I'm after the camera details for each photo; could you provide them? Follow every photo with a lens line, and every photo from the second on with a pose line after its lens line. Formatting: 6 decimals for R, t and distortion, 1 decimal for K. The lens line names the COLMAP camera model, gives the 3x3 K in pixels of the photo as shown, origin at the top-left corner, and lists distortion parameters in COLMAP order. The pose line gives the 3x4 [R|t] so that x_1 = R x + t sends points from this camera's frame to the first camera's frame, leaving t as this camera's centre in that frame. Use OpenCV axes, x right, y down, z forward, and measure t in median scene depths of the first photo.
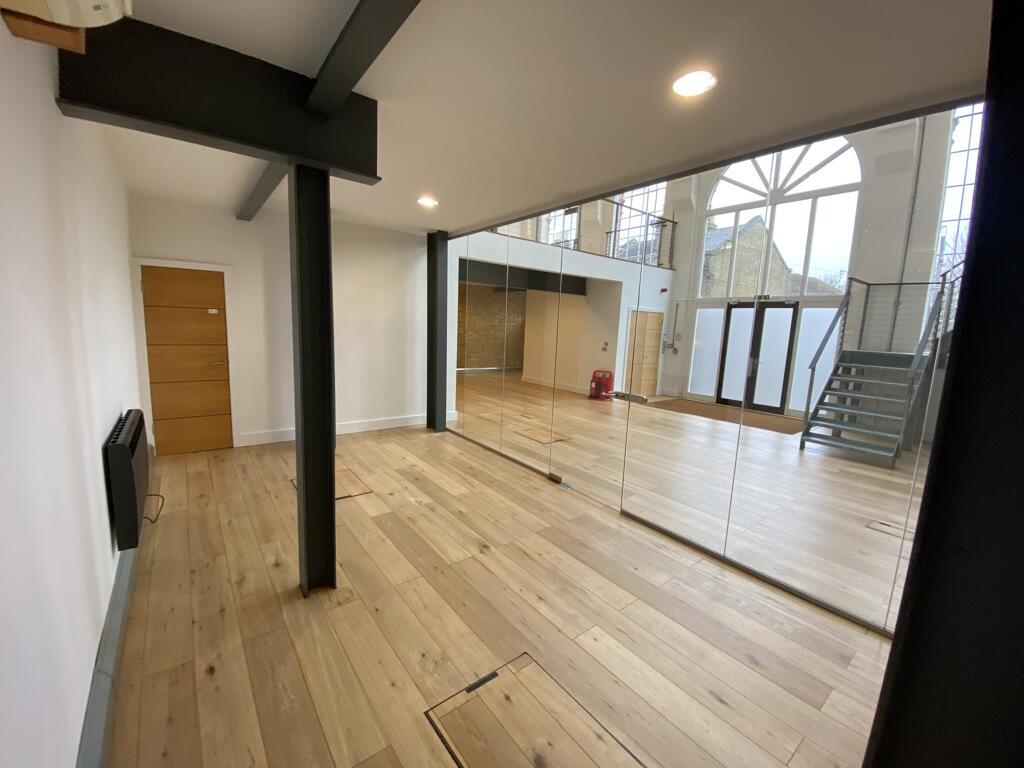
lens RADIAL K [[418.5, 0, 512.0], [0, 418.5, 384.0], [0, 0, 1]] dist [0.000726, 0.000039]
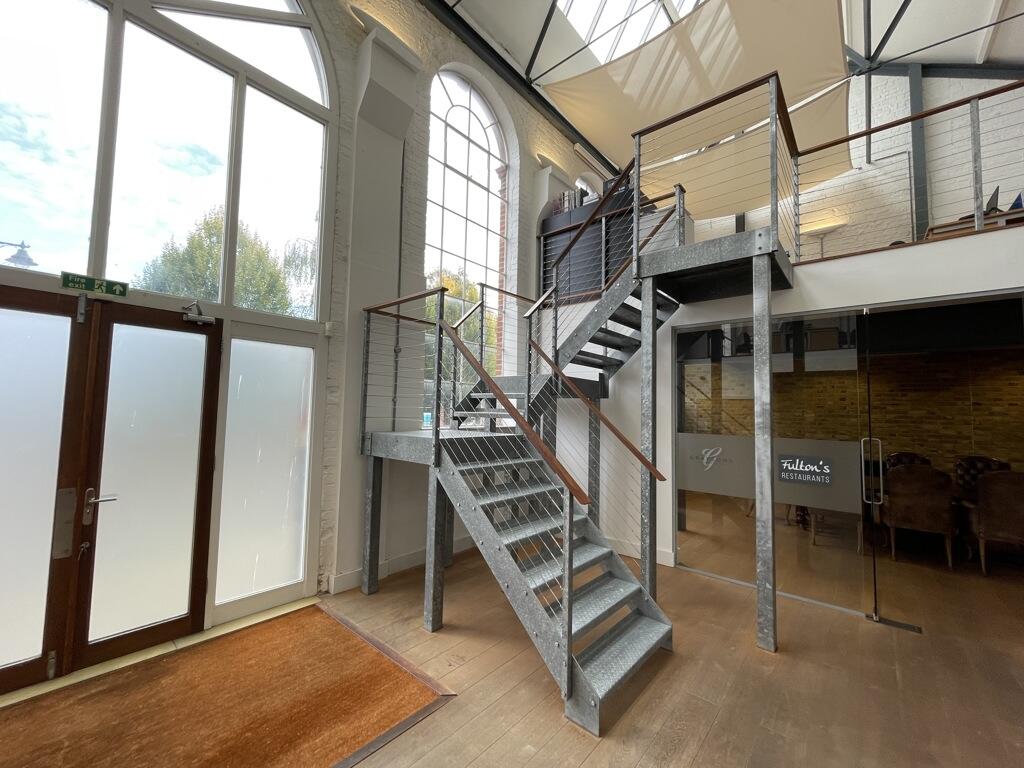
lens RADIAL K [[412.8, 0, 512.0], [0, 412.8, 384.0], [0, 0, 1]] dist [0.001498, 0.000225]
pose [[-0.191709, 0.013527, 0.981359, 0.253333], [0.106402, 0.994298, 0.007080, -0.109815], [-0.975667, 0.105776, -0.192055, 0.801335]]
